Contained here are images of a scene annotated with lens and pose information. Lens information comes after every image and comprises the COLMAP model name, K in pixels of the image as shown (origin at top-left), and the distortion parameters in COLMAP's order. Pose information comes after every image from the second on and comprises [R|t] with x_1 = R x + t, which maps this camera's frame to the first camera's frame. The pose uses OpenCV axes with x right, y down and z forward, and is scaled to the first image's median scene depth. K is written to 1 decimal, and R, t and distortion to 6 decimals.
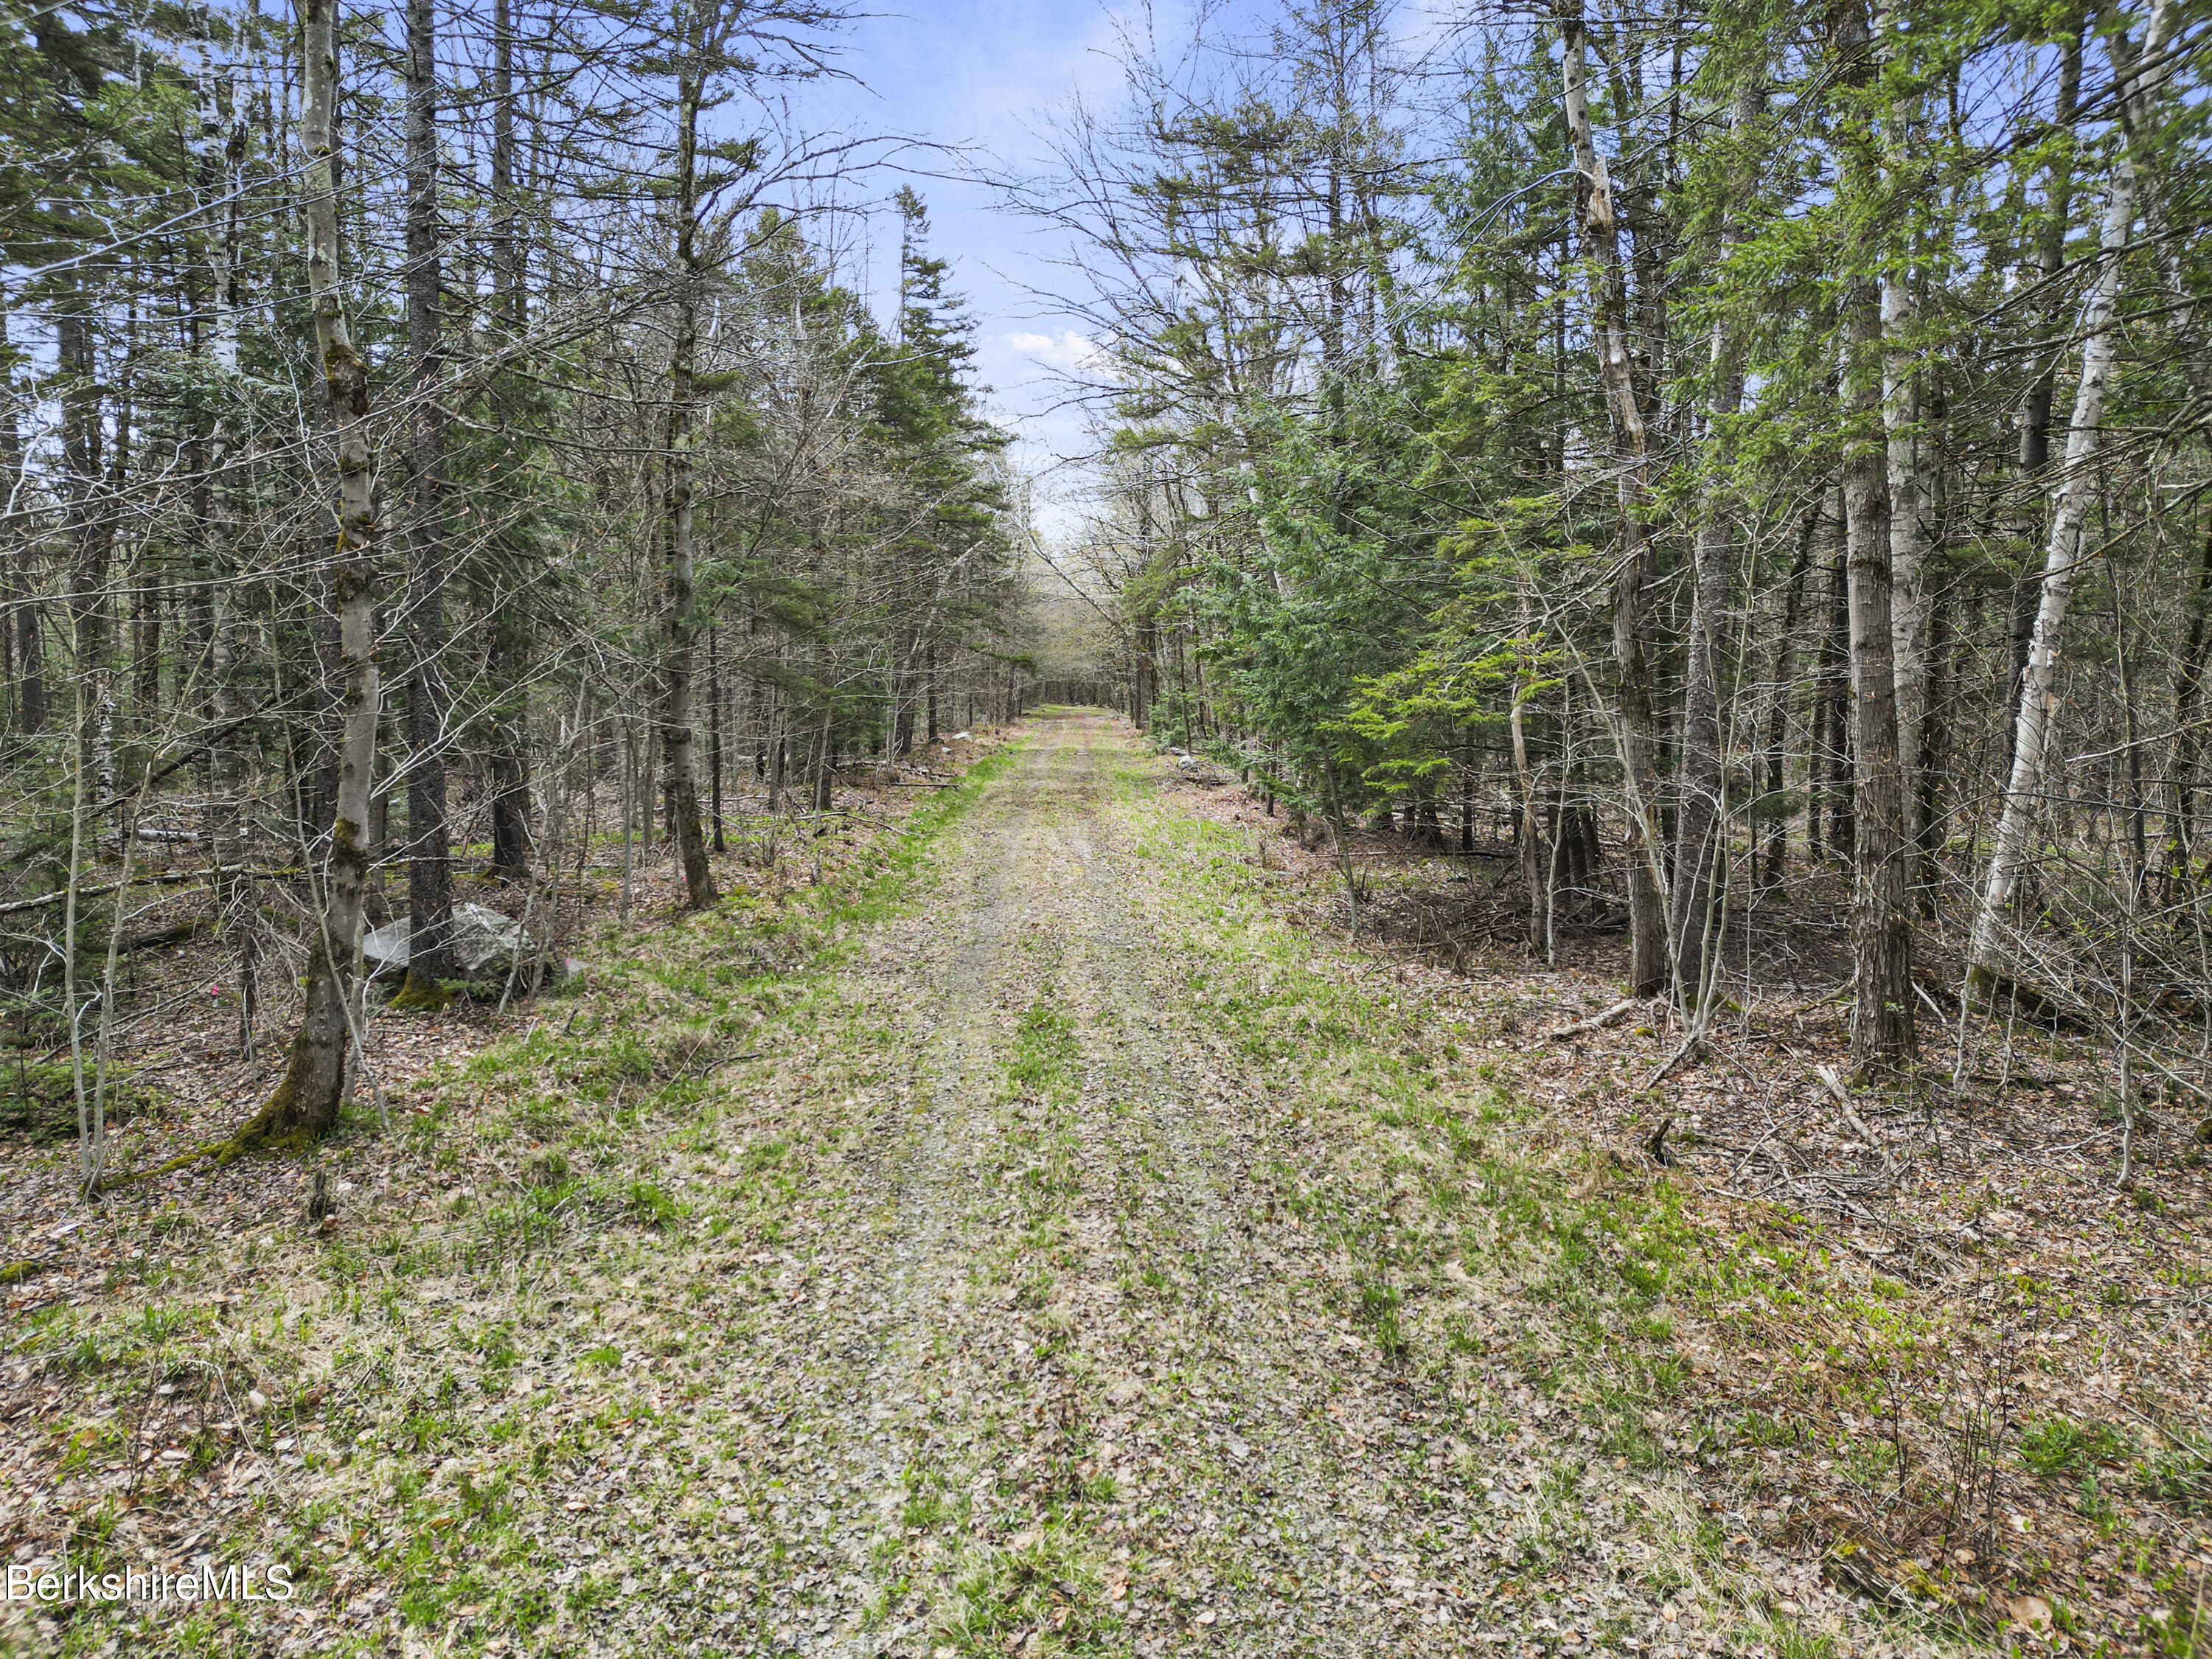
lens RADIAL K [[1516.0, 0, 1098.4], [0, 1516.0, 824.2], [0, 0, 1]] dist [0.065834, -0.035940]
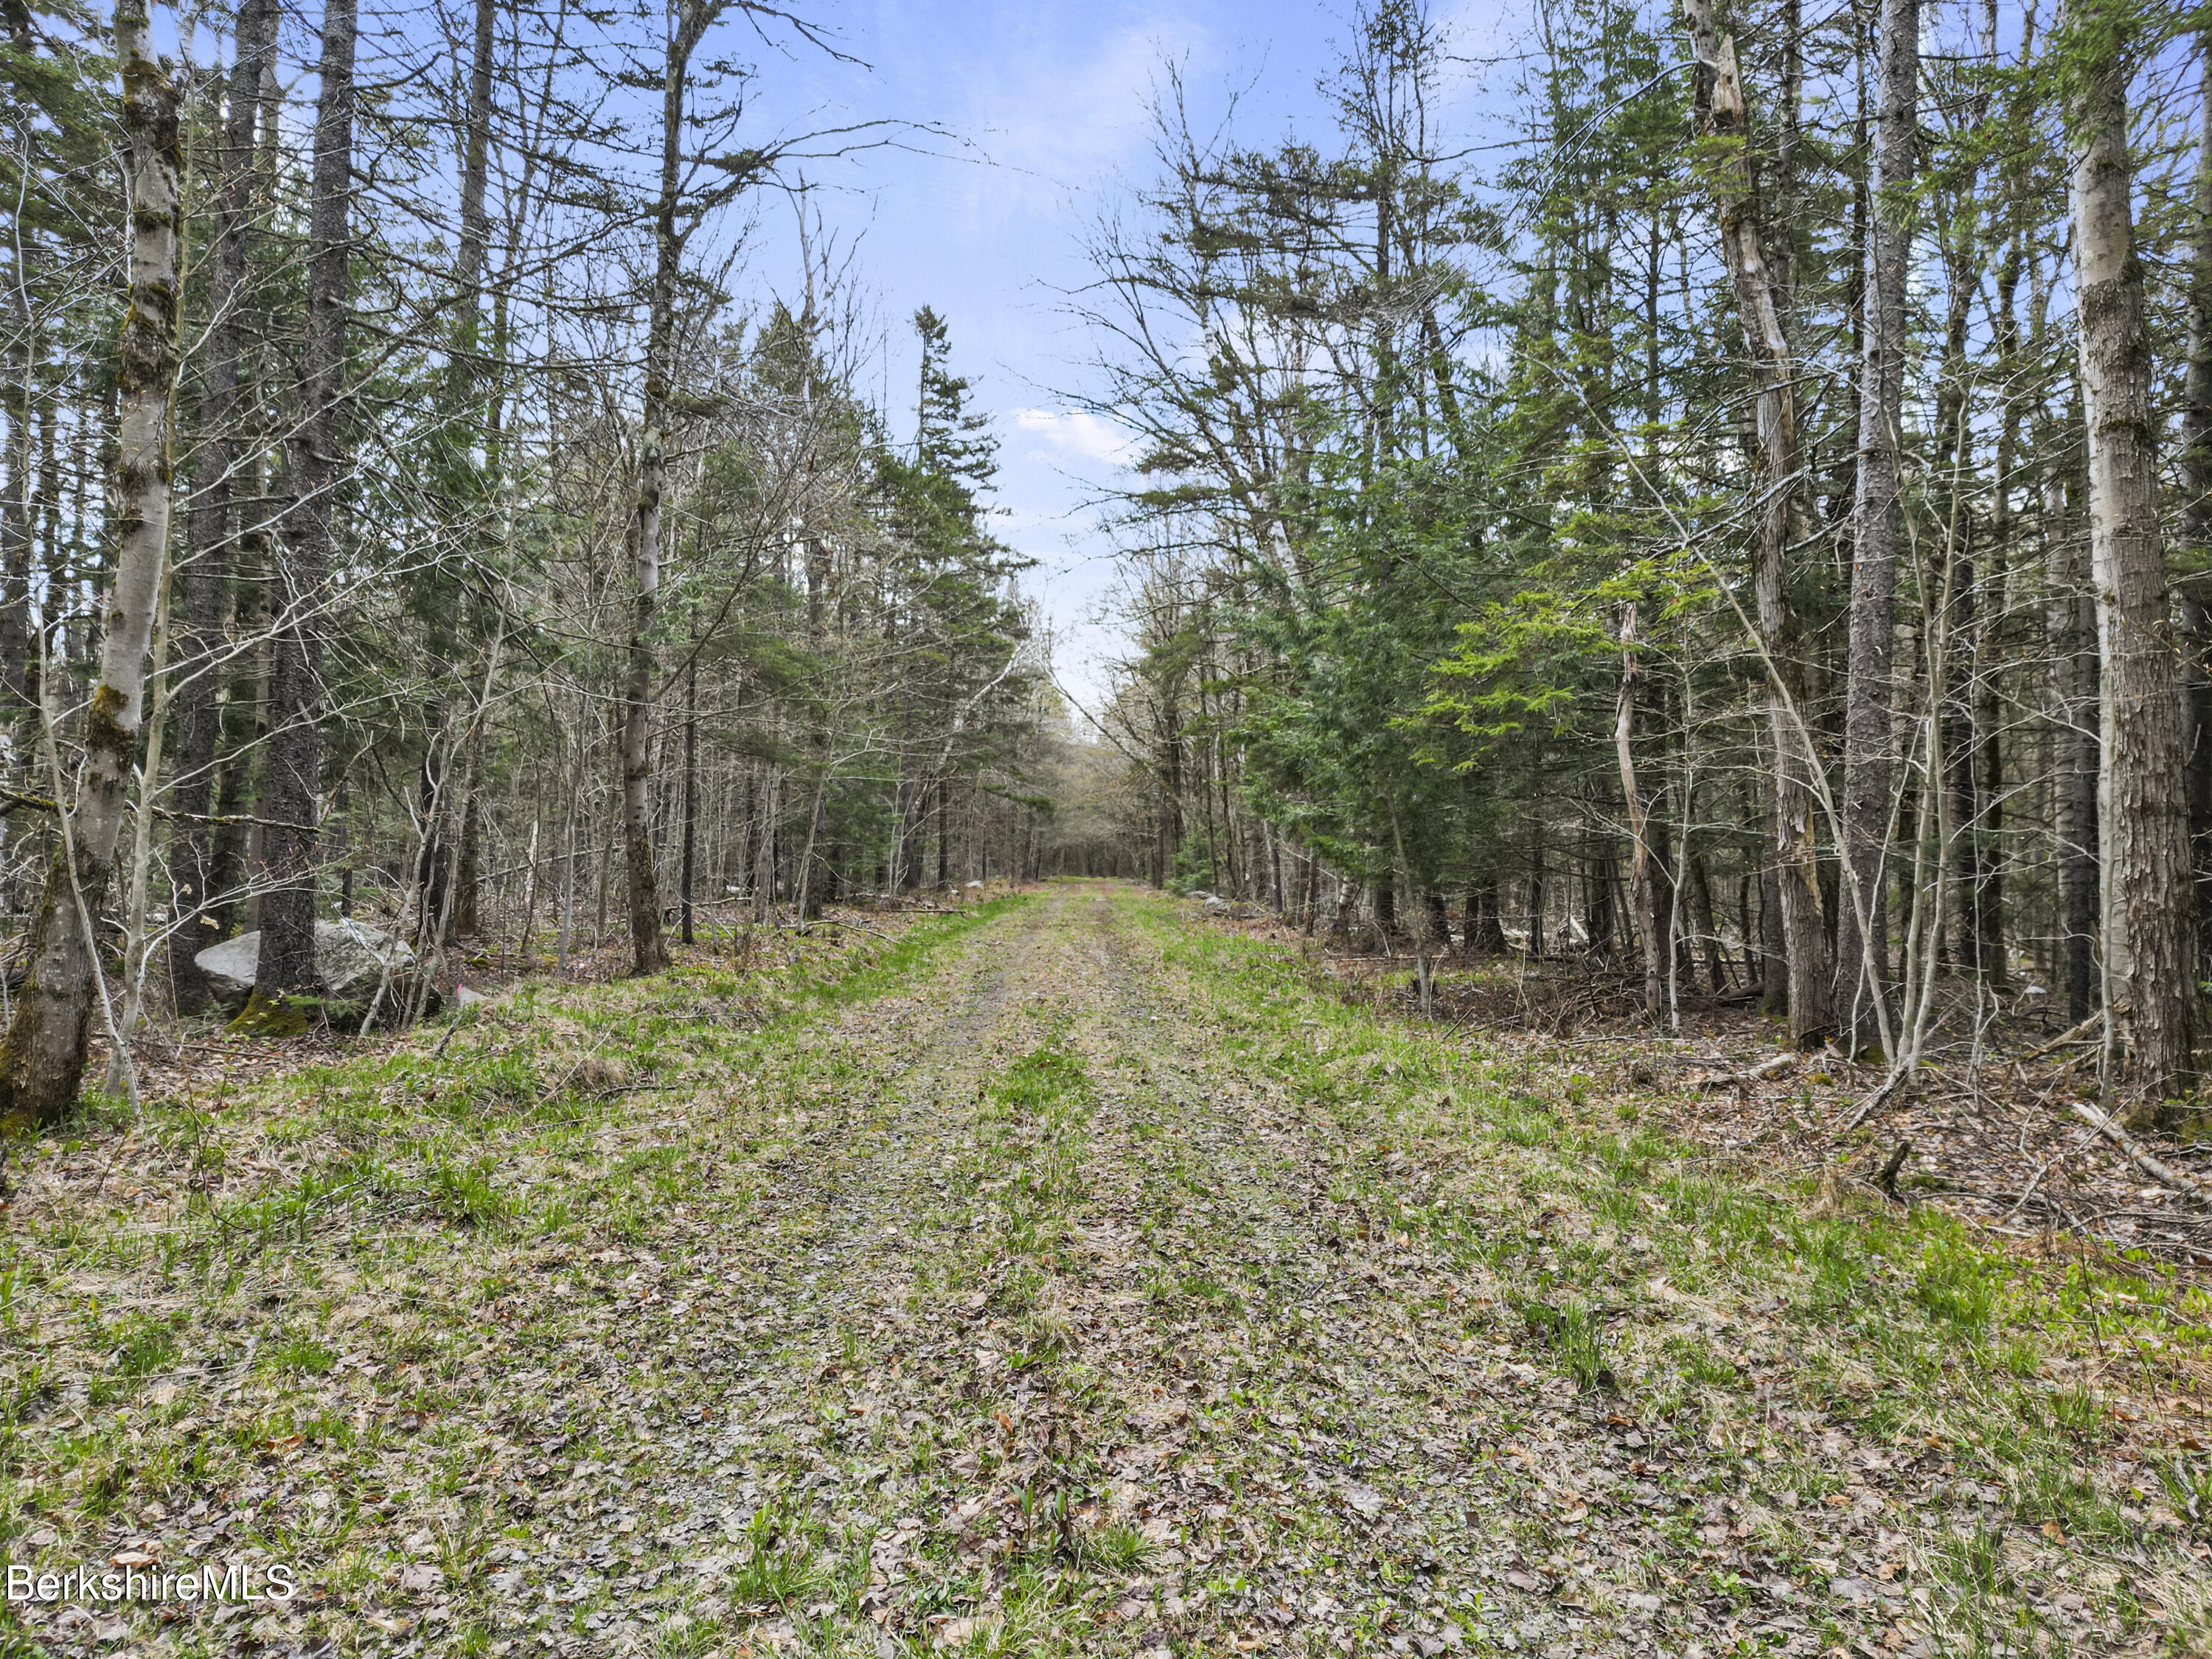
lens RADIAL K [[1573.4, 0, 1093.2], [0, 1573.4, 836.9], [0, 0, 1]] dist [0.061879, -0.050185]
pose [[0.999786, 0.012677, -0.016366, -0.000118], [-0.014370, 0.994062, -0.107858, 0.209936], [0.014902, 0.108070, 0.994032, 0.359250]]
